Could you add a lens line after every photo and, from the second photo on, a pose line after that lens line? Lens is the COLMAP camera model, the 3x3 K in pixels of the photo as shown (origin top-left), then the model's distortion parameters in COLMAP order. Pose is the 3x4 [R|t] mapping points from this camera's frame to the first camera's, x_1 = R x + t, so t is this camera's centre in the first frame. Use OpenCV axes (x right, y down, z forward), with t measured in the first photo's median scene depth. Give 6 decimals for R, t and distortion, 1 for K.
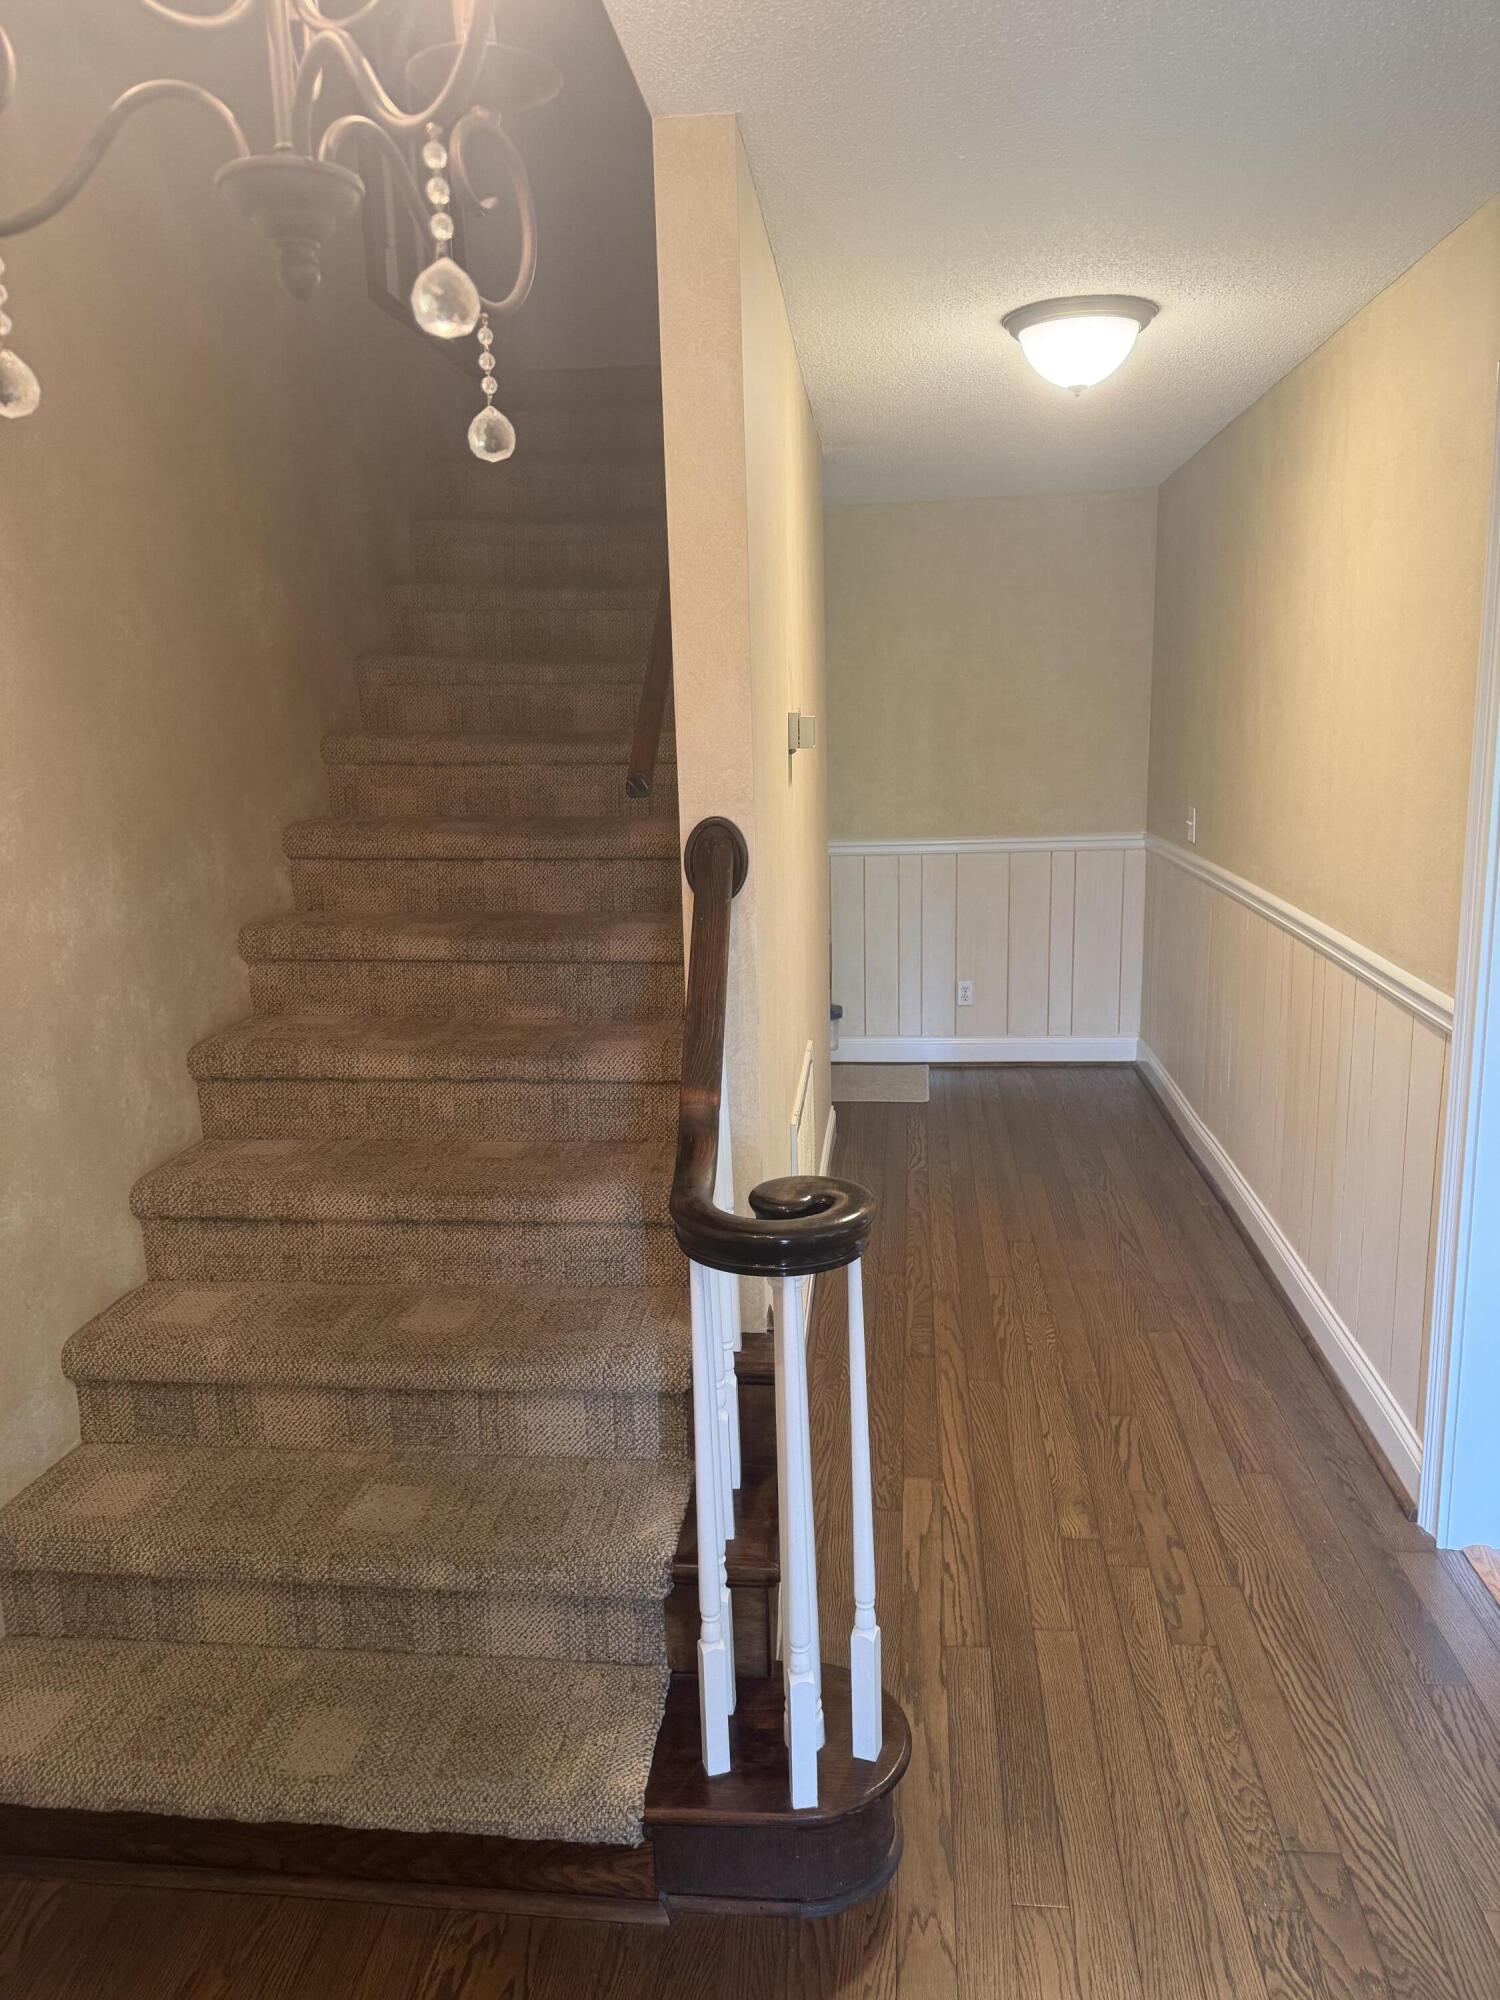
lens RADIAL K [[1406.3, 0, 750.0], [0, 1406.3, 1000.0], [0, 0, 1]] dist [-0.042084, 0.020014]
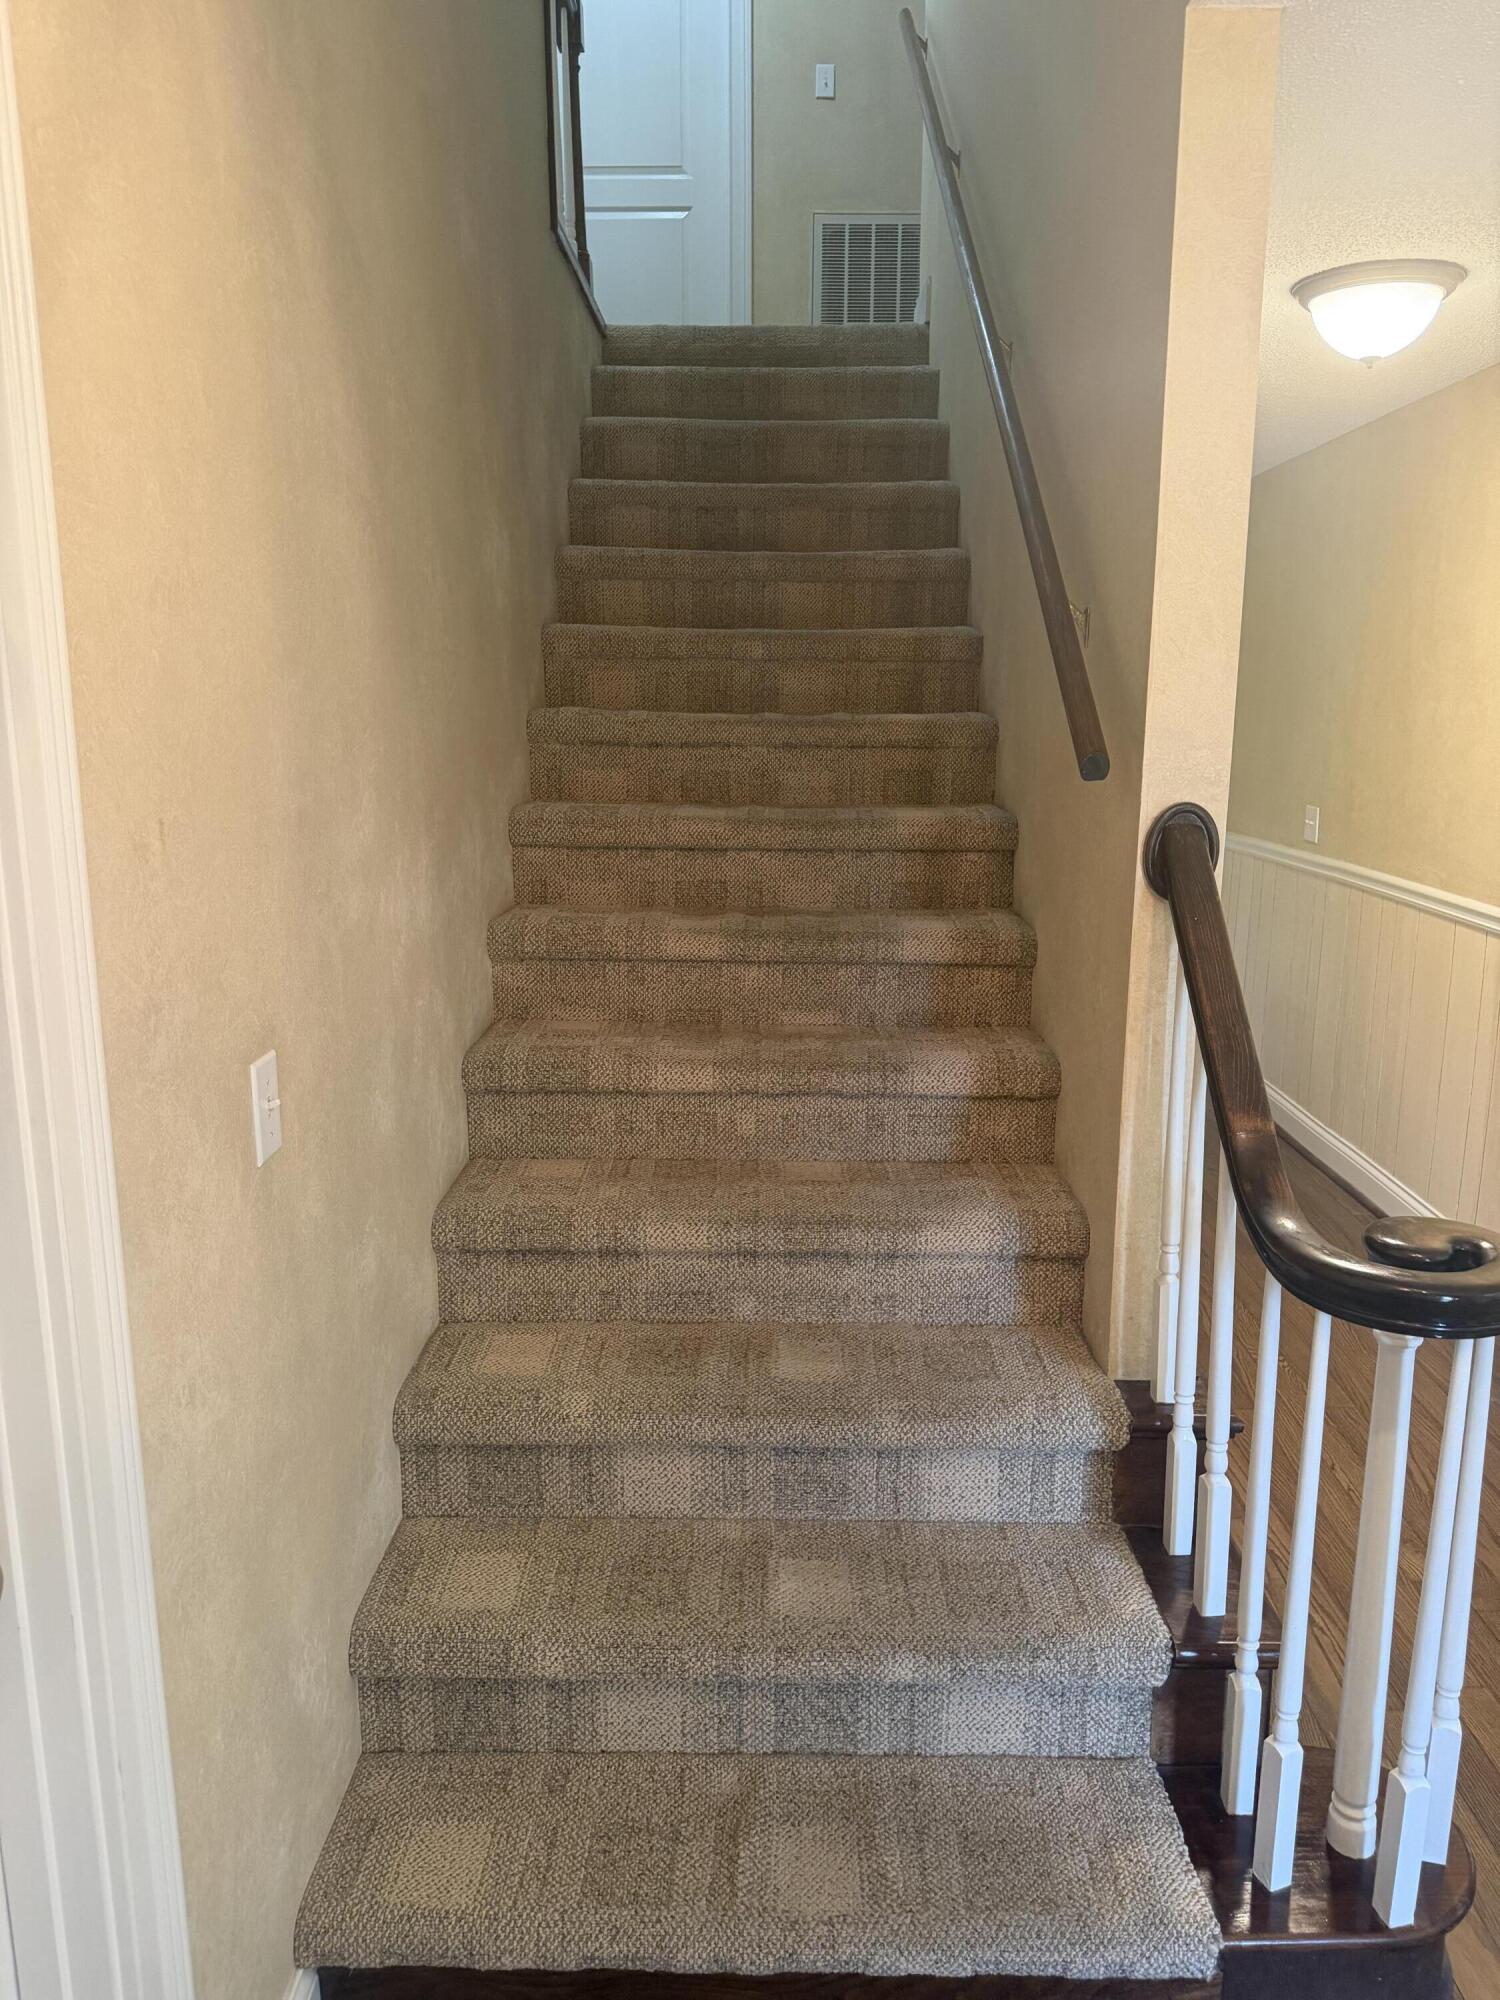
lens RADIAL K [[1407.7, 0, 750.0], [0, 1407.7, 1000.0], [0, 0, 1]] dist [-0.000806, -0.022067]
pose [[0.996117, 0.010293, 0.087432, -0.340075], [-0.011090, 0.999901, 0.008631, -0.012931], [-0.087335, -0.009567, 0.996133, 0.109290]]
